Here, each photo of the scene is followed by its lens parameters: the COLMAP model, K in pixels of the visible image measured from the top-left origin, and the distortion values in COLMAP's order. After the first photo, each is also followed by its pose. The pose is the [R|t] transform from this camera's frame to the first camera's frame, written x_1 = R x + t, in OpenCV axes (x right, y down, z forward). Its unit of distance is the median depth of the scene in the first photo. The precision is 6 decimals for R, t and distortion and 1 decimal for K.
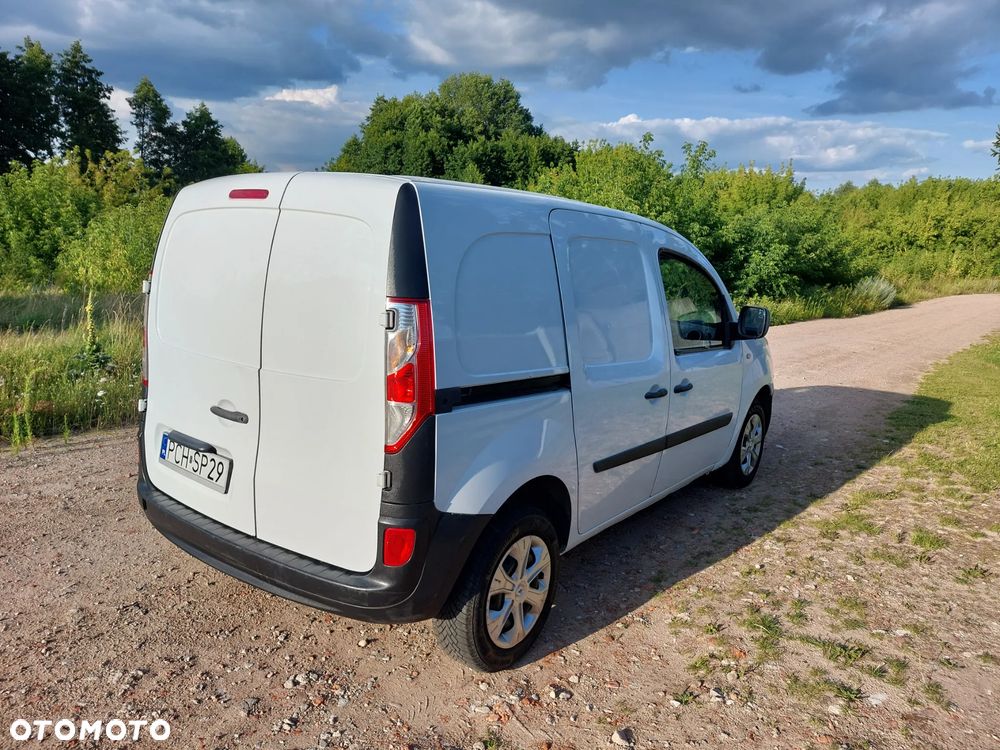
lens RADIAL K [[699.4, 0, 512.4], [0, 699.4, 380.5], [0, 0, 1]] dist [0.042194, -0.029779]
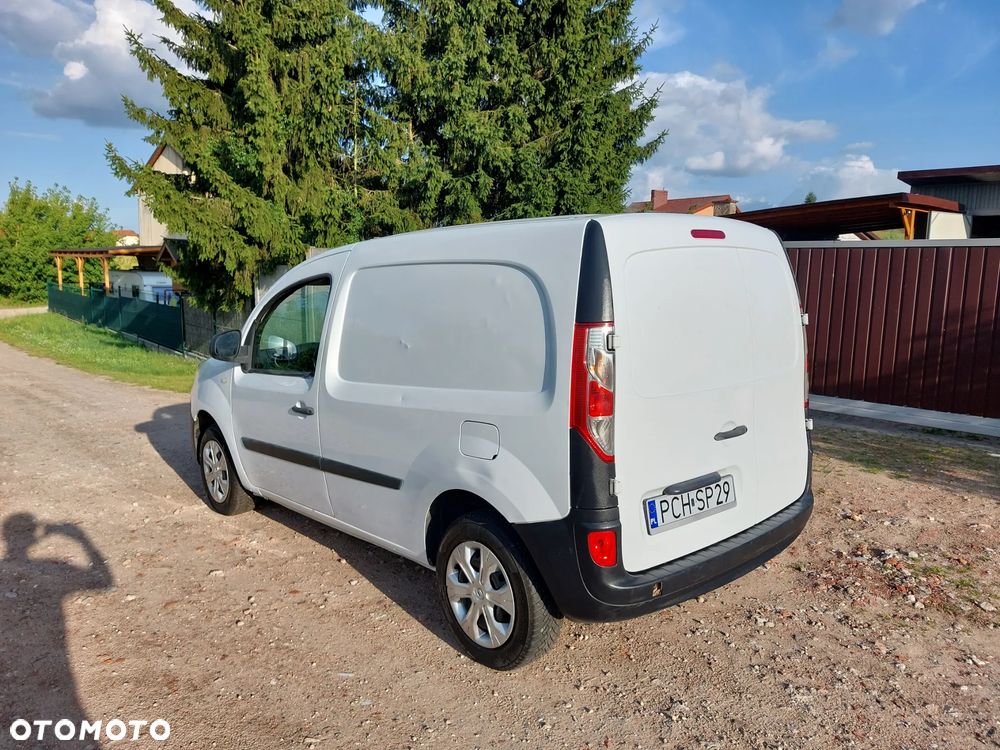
lens RADIAL K [[699.4, 0, 500.8], [0, 699.4, 382.2], [0, 0, 1]] dist [0.042194, -0.029779]
pose [[0.230869, -0.190185, 0.954216, -1.347496], [0.210670, 0.967217, 0.141806, -0.231127], [-0.949904, 0.168286, 0.263367, 0.923788]]
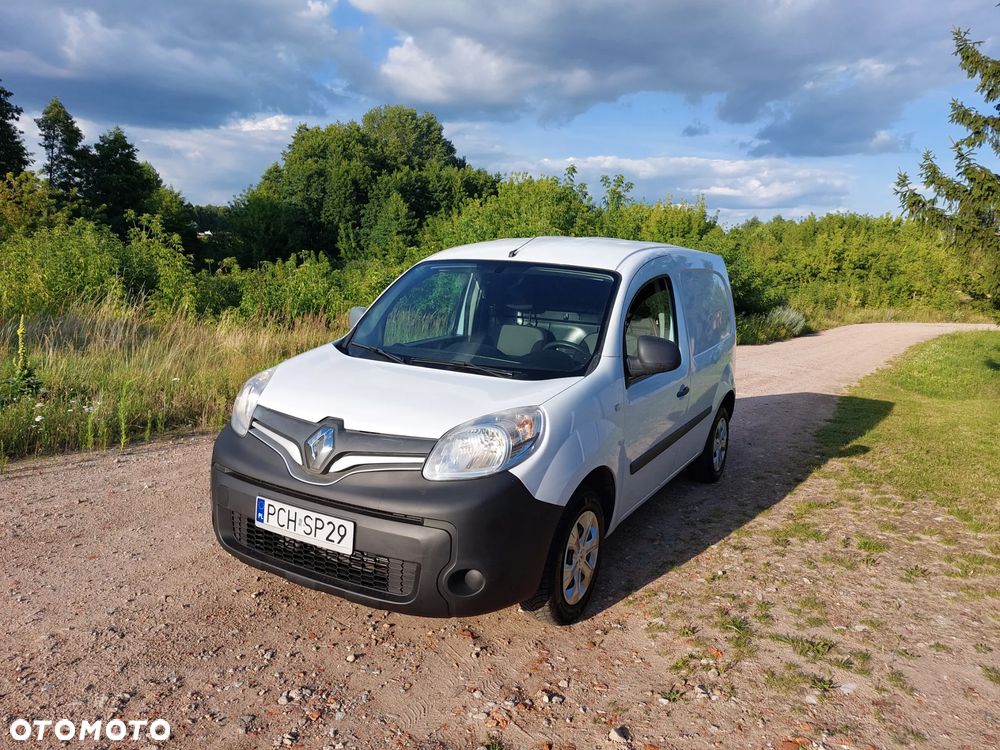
lens RADIAL K [[699.4, 0, 500.2], [0, 699.4, 374.1], [0, 0, 1]] dist [0.042194, -0.029779]
pose [[0.995925, -0.005167, 0.090034, -0.087091], [0.009537, 0.998794, -0.048168, 0.020072], [-0.089677, 0.048830, 0.994773, -0.032699]]
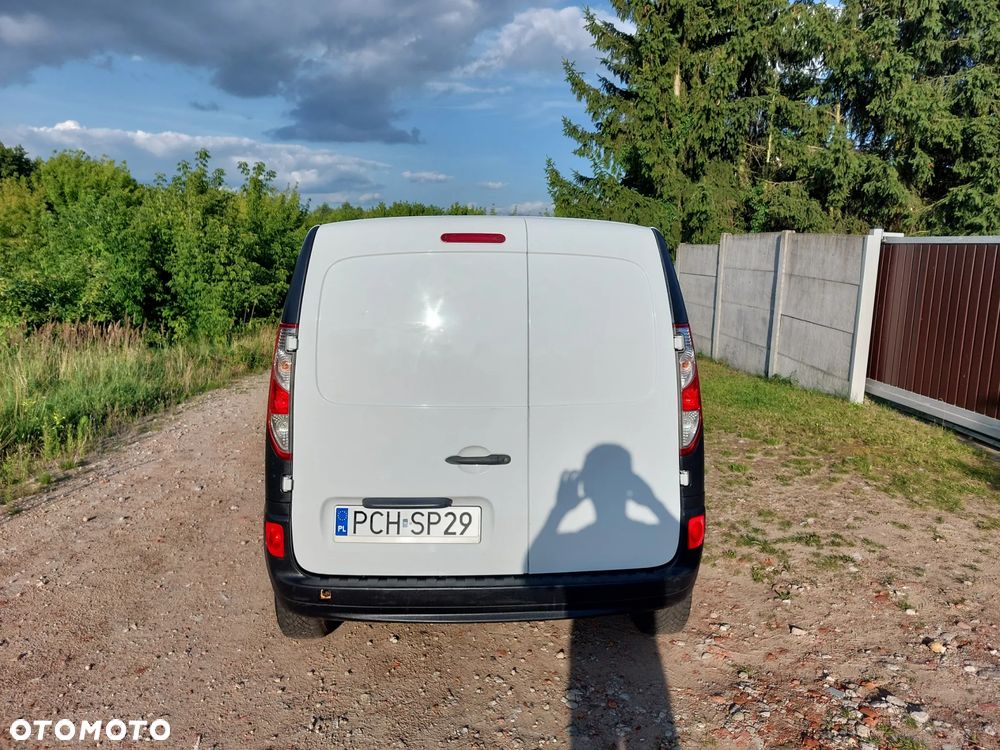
lens RADIAL K [[699.4, 0, 510.2], [0, 699.4, 366.9], [0, 0, 1]] dist [0.042194, -0.029779]
pose [[0.783822, -0.119535, 0.609372, -0.839544], [0.146658, 0.989173, 0.005393, -0.069955], [-0.603418, 0.085142, 0.792866, 0.169831]]
